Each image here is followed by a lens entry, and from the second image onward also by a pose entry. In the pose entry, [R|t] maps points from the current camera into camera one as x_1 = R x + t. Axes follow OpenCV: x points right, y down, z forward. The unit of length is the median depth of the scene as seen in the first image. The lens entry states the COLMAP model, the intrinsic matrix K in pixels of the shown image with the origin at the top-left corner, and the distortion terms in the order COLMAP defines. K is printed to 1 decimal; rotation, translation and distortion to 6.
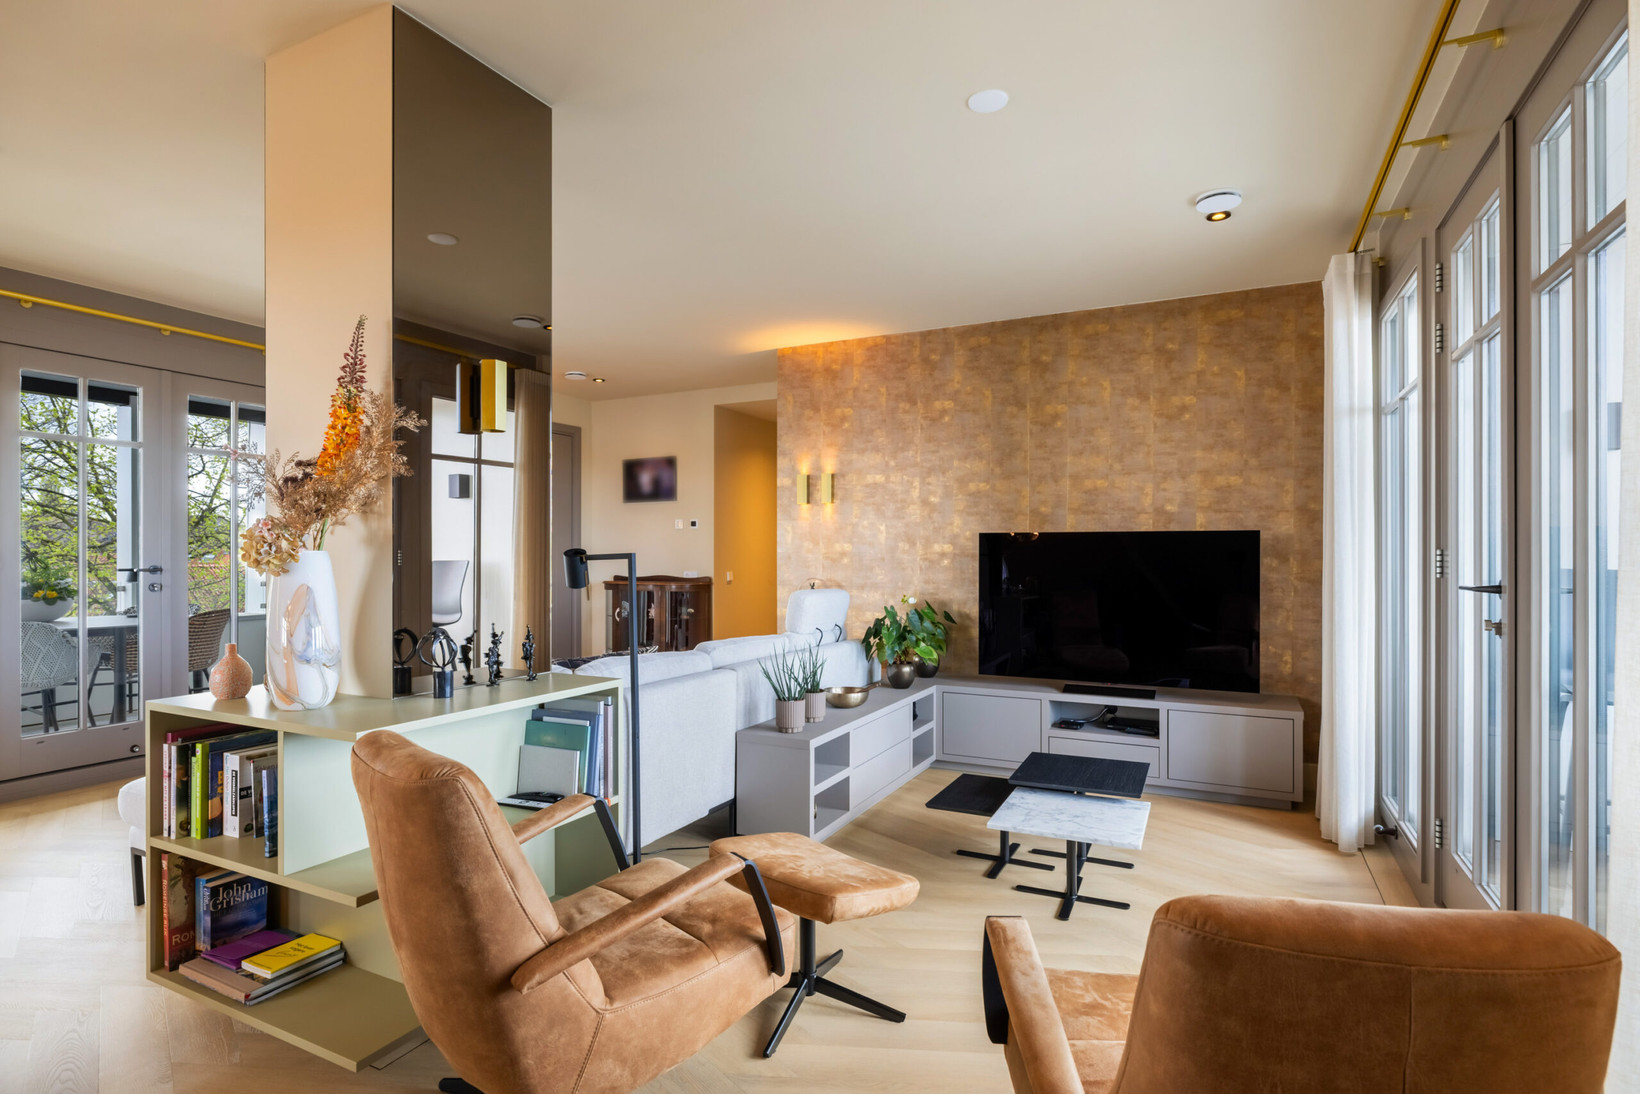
lens RADIAL K [[825.3, 0, 815.0], [0, 825.3, 549.0], [0, 0, 1]] dist [0.000108, 0.000219]
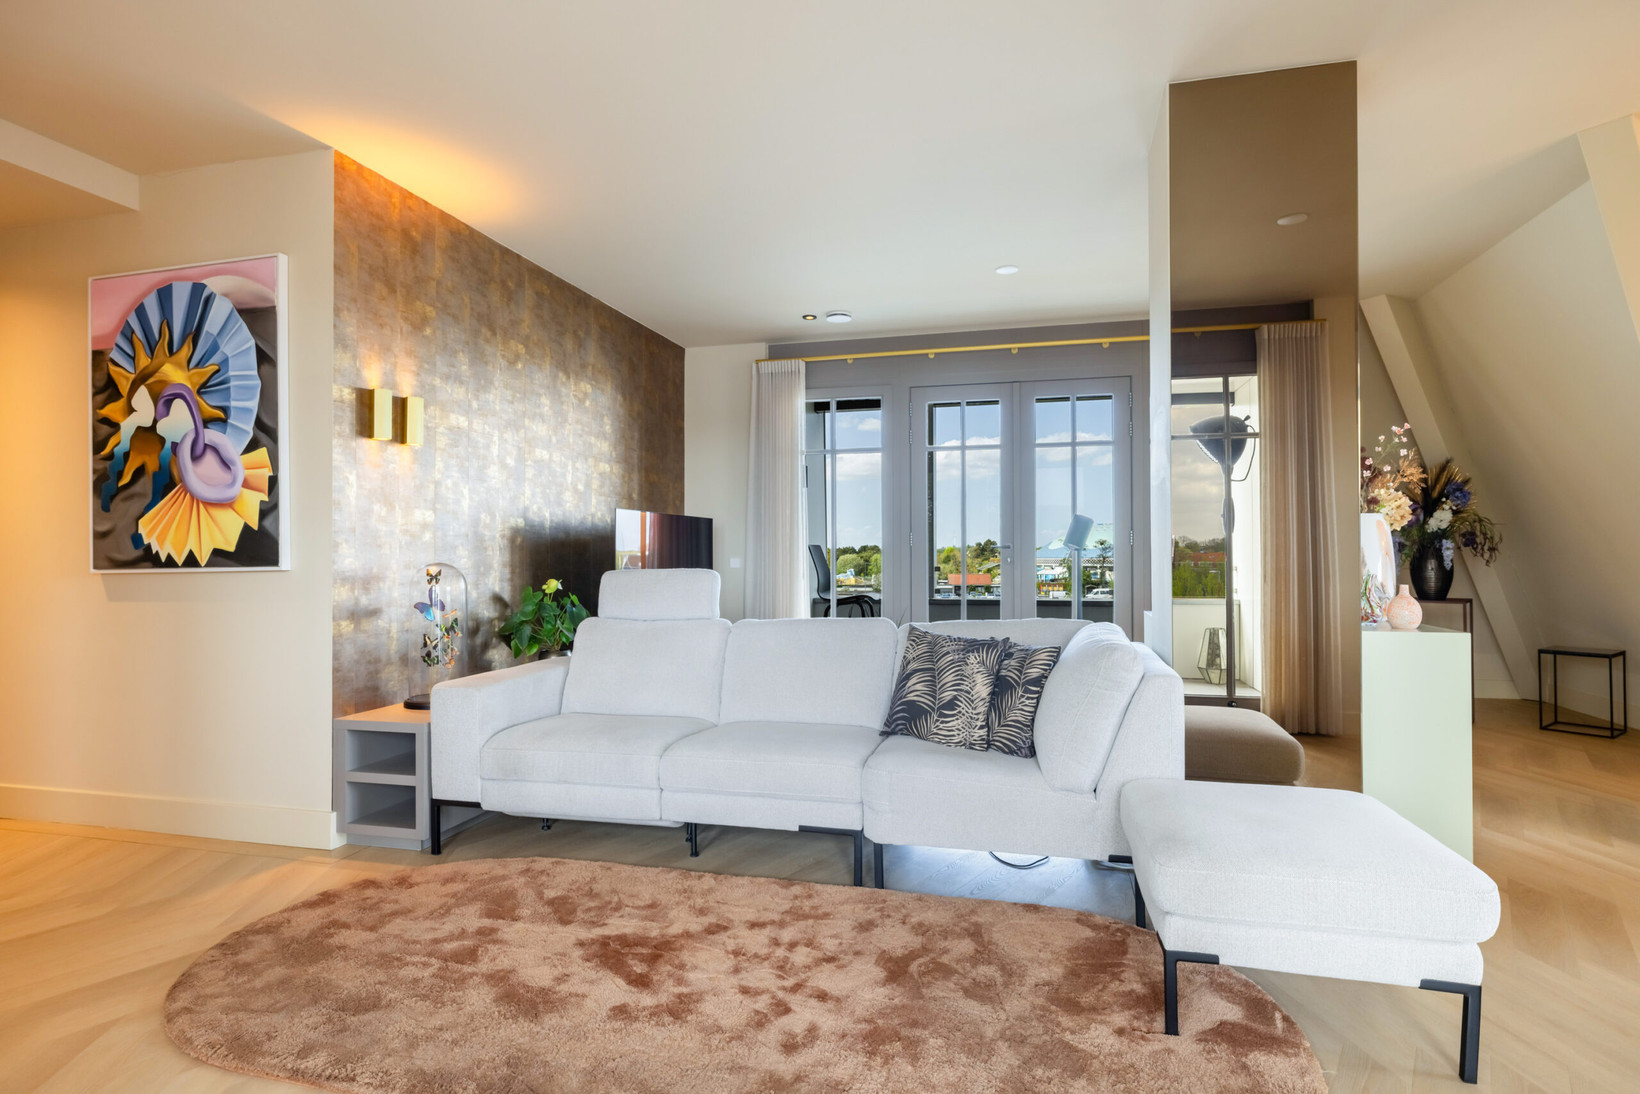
lens RADIAL K [[867.4, 0, 821.8], [0, 867.4, 544.3], [0, 0, 1]] dist [-0.001796, 0.000047]
pose [[-0.216964, 0.009835, 0.976130, -0.712724], [-0.000551, 0.999948, -0.010197, 0.027421], [-0.976180, -0.002750, -0.216947, 0.852468]]
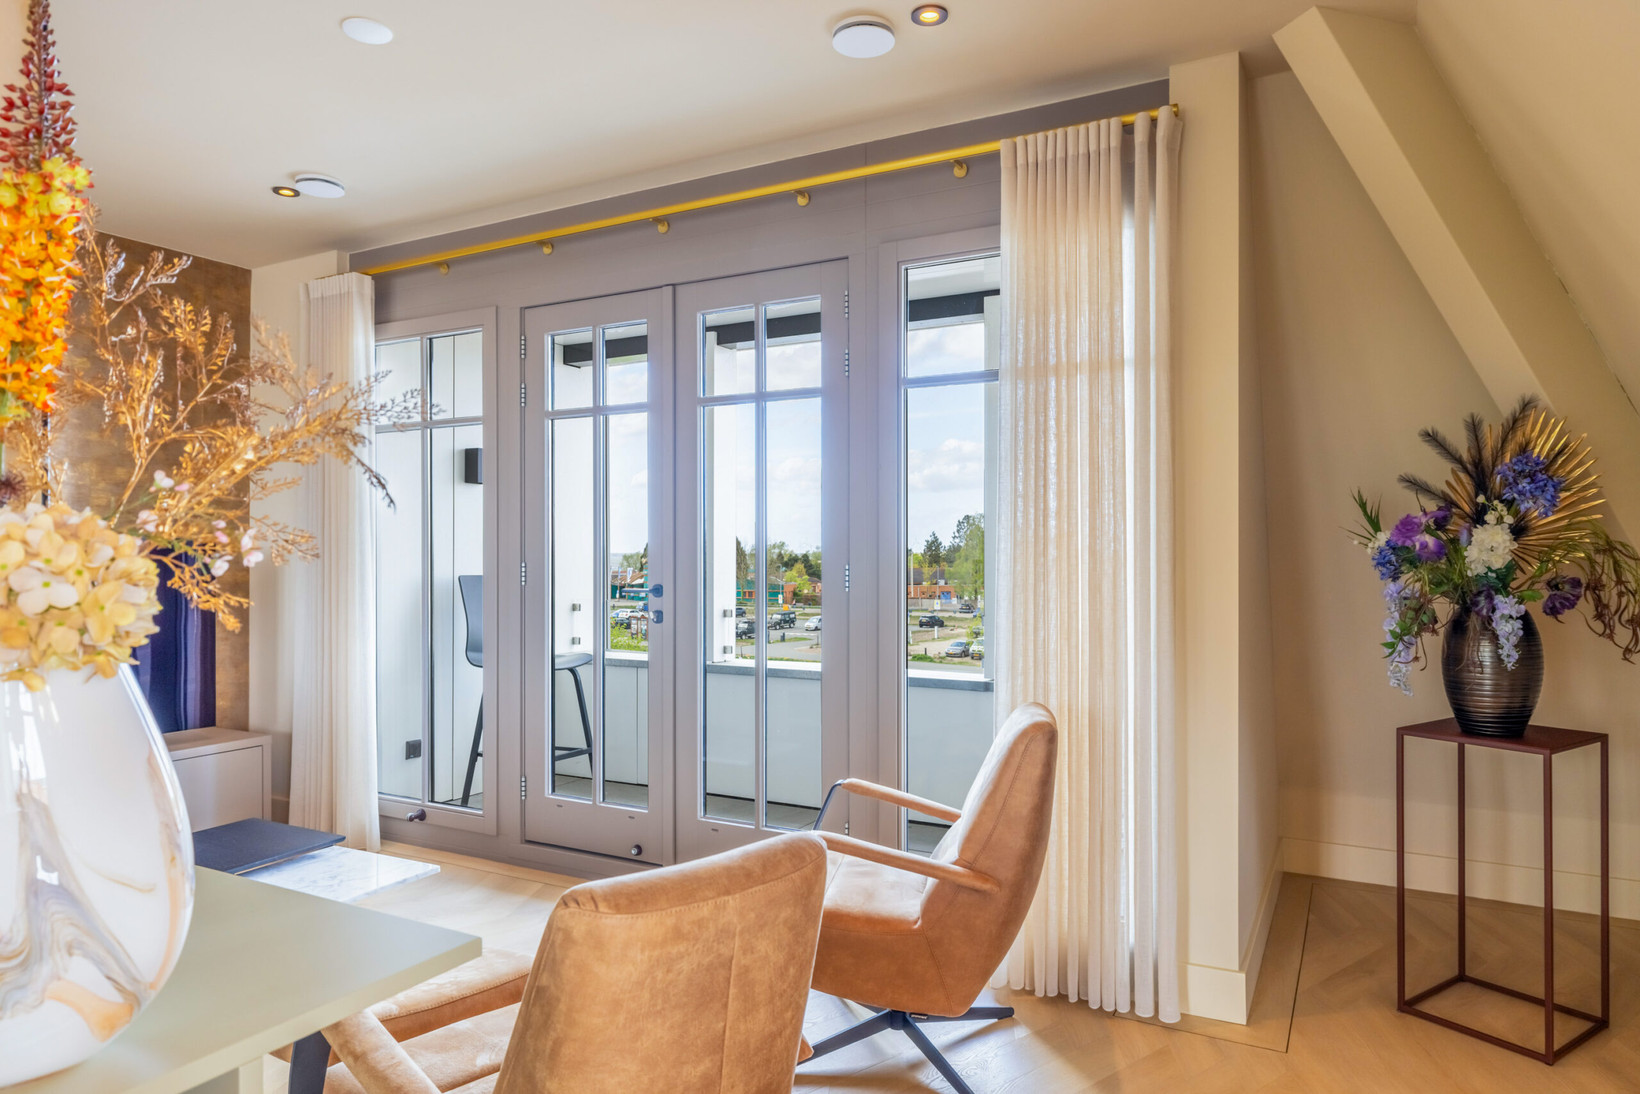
lens RADIAL K [[1032.7, 0, 820.0], [0, 1032.7, 547.0], [0, 0, 1]] dist [0.055625, 0.000284]
pose [[0.034470, 0.002176, 0.999403, -0.408082], [-0.002587, 0.999994, -0.002088, -0.009775], [-0.999402, -0.002513, 0.034476, 0.242165]]
